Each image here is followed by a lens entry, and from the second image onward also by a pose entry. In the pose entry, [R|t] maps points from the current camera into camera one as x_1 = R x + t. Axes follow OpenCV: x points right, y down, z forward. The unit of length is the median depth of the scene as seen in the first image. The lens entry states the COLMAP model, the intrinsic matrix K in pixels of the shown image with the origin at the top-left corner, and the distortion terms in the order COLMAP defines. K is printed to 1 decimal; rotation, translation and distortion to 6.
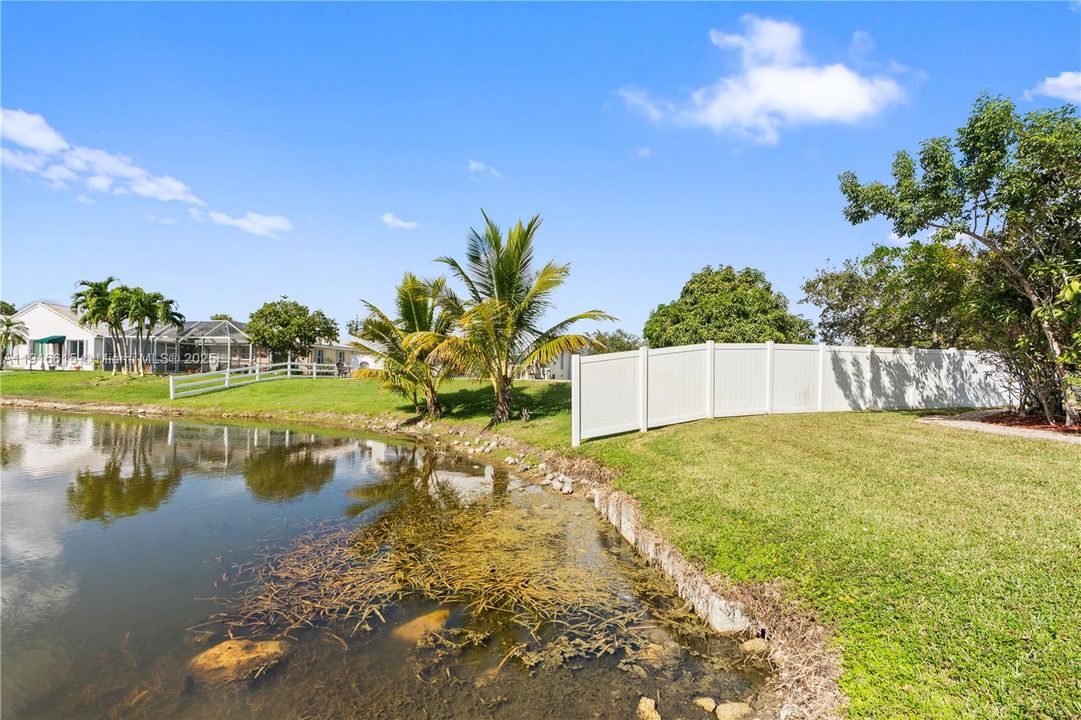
lens RADIAL K [[434.4, 0, 540.7], [0, 434.4, 379.7], [0, 0, 1]] dist [-0.031855, 0.000040]
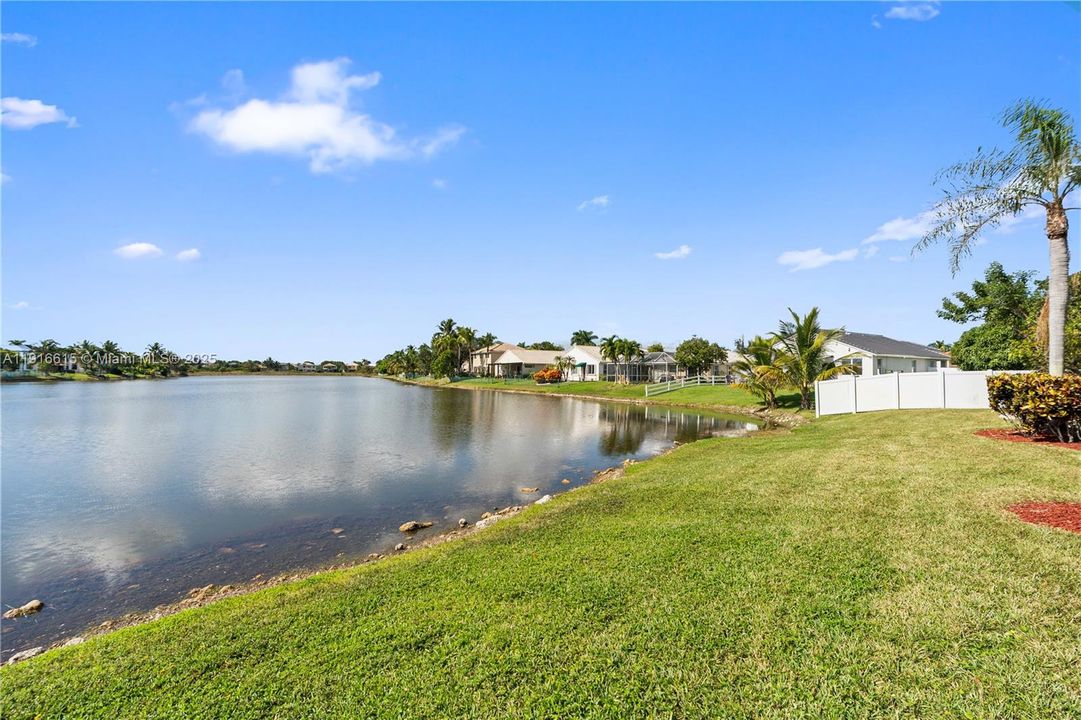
lens RADIAL K [[485.7, 0, 542.3], [0, 485.7, 361.3], [0, 0, 1]] dist [-0.000562, 0.002138]
pose [[0.683231, -0.035654, -0.729332, 0.408531], [0.008554, 0.999129, -0.040830, -0.026202], [0.730152, 0.021658, 0.682941, -0.792485]]
